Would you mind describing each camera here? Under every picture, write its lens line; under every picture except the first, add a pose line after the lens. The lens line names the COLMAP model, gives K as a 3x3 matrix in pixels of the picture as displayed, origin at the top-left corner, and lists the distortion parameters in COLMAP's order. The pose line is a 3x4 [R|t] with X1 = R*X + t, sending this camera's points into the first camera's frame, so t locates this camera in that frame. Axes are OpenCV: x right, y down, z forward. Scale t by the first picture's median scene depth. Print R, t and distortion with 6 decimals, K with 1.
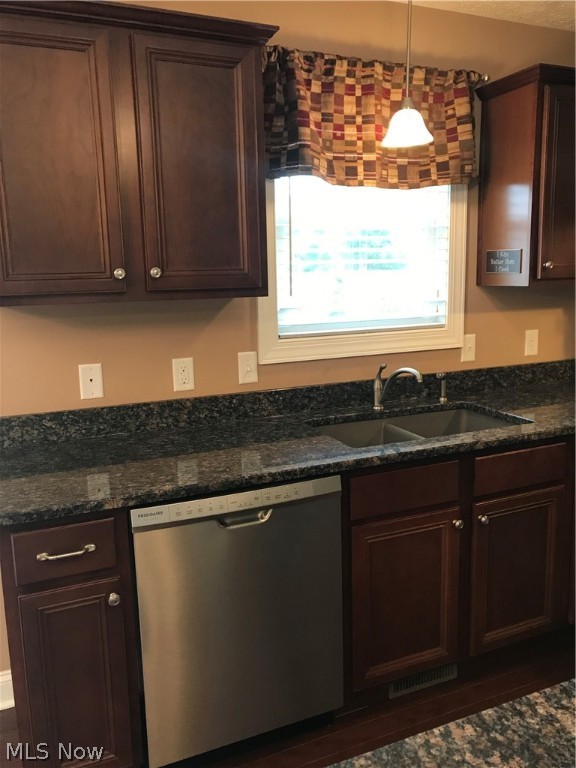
lens RADIAL K [[633.1, 0, 286.9], [0, 633.1, 381.0], [0, 0, 1]] dist [0.036359, -0.040735]
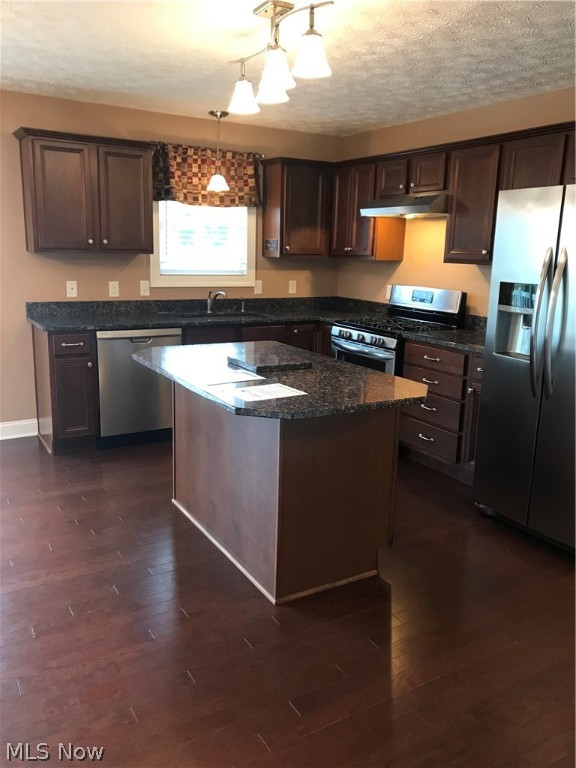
lens RADIAL K [[633.1, 0, 288.7], [0, 633.1, 383.7], [0, 0, 1]] dist [0.036359, -0.040735]
pose [[0.989738, 0.021255, 0.141303, 0.122248], [-0.027361, 0.998767, 0.041415, 0.198466], [-0.140248, -0.044856, 0.989100, -1.200853]]
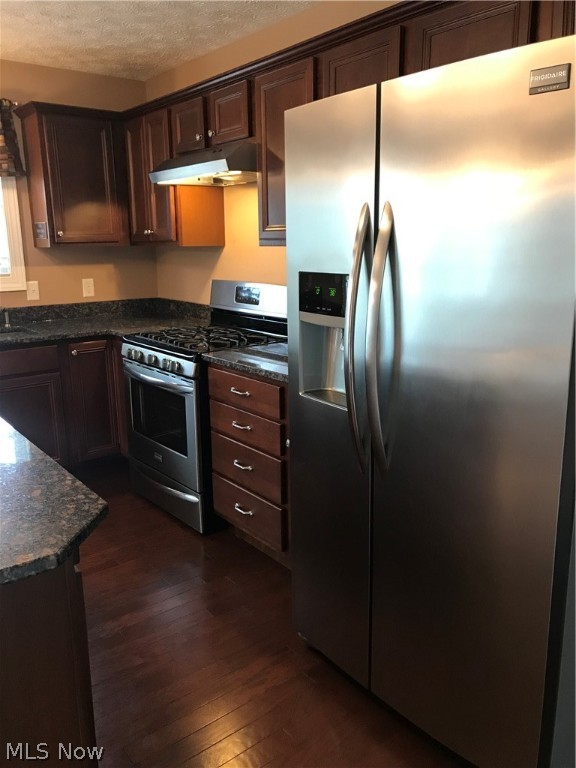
lens RADIAL K [[633.1, 0, 291.7], [0, 633.1, 380.7], [0, 0, 1]] dist [0.036359, -0.040735]
pose [[0.964093, -0.042291, 0.262176, 0.548127], [0.031139, 0.998431, 0.046547, 0.121322], [-0.263733, -0.036711, 0.963897, -0.652056]]
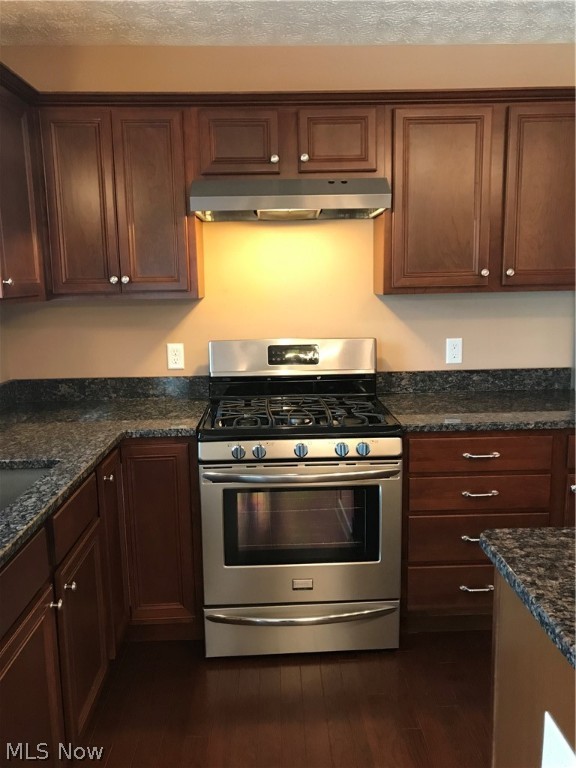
lens RADIAL K [[633.1, 0, 286.8], [0, 633.1, 381.7], [0, 0, 1]] dist [0.036359, -0.040735]
pose [[0.371888, -0.122871, 0.920110, -0.279413], [0.167010, 0.983883, 0.063885, -0.041041], [-0.913130, 0.129910, 0.386415, 0.358001]]
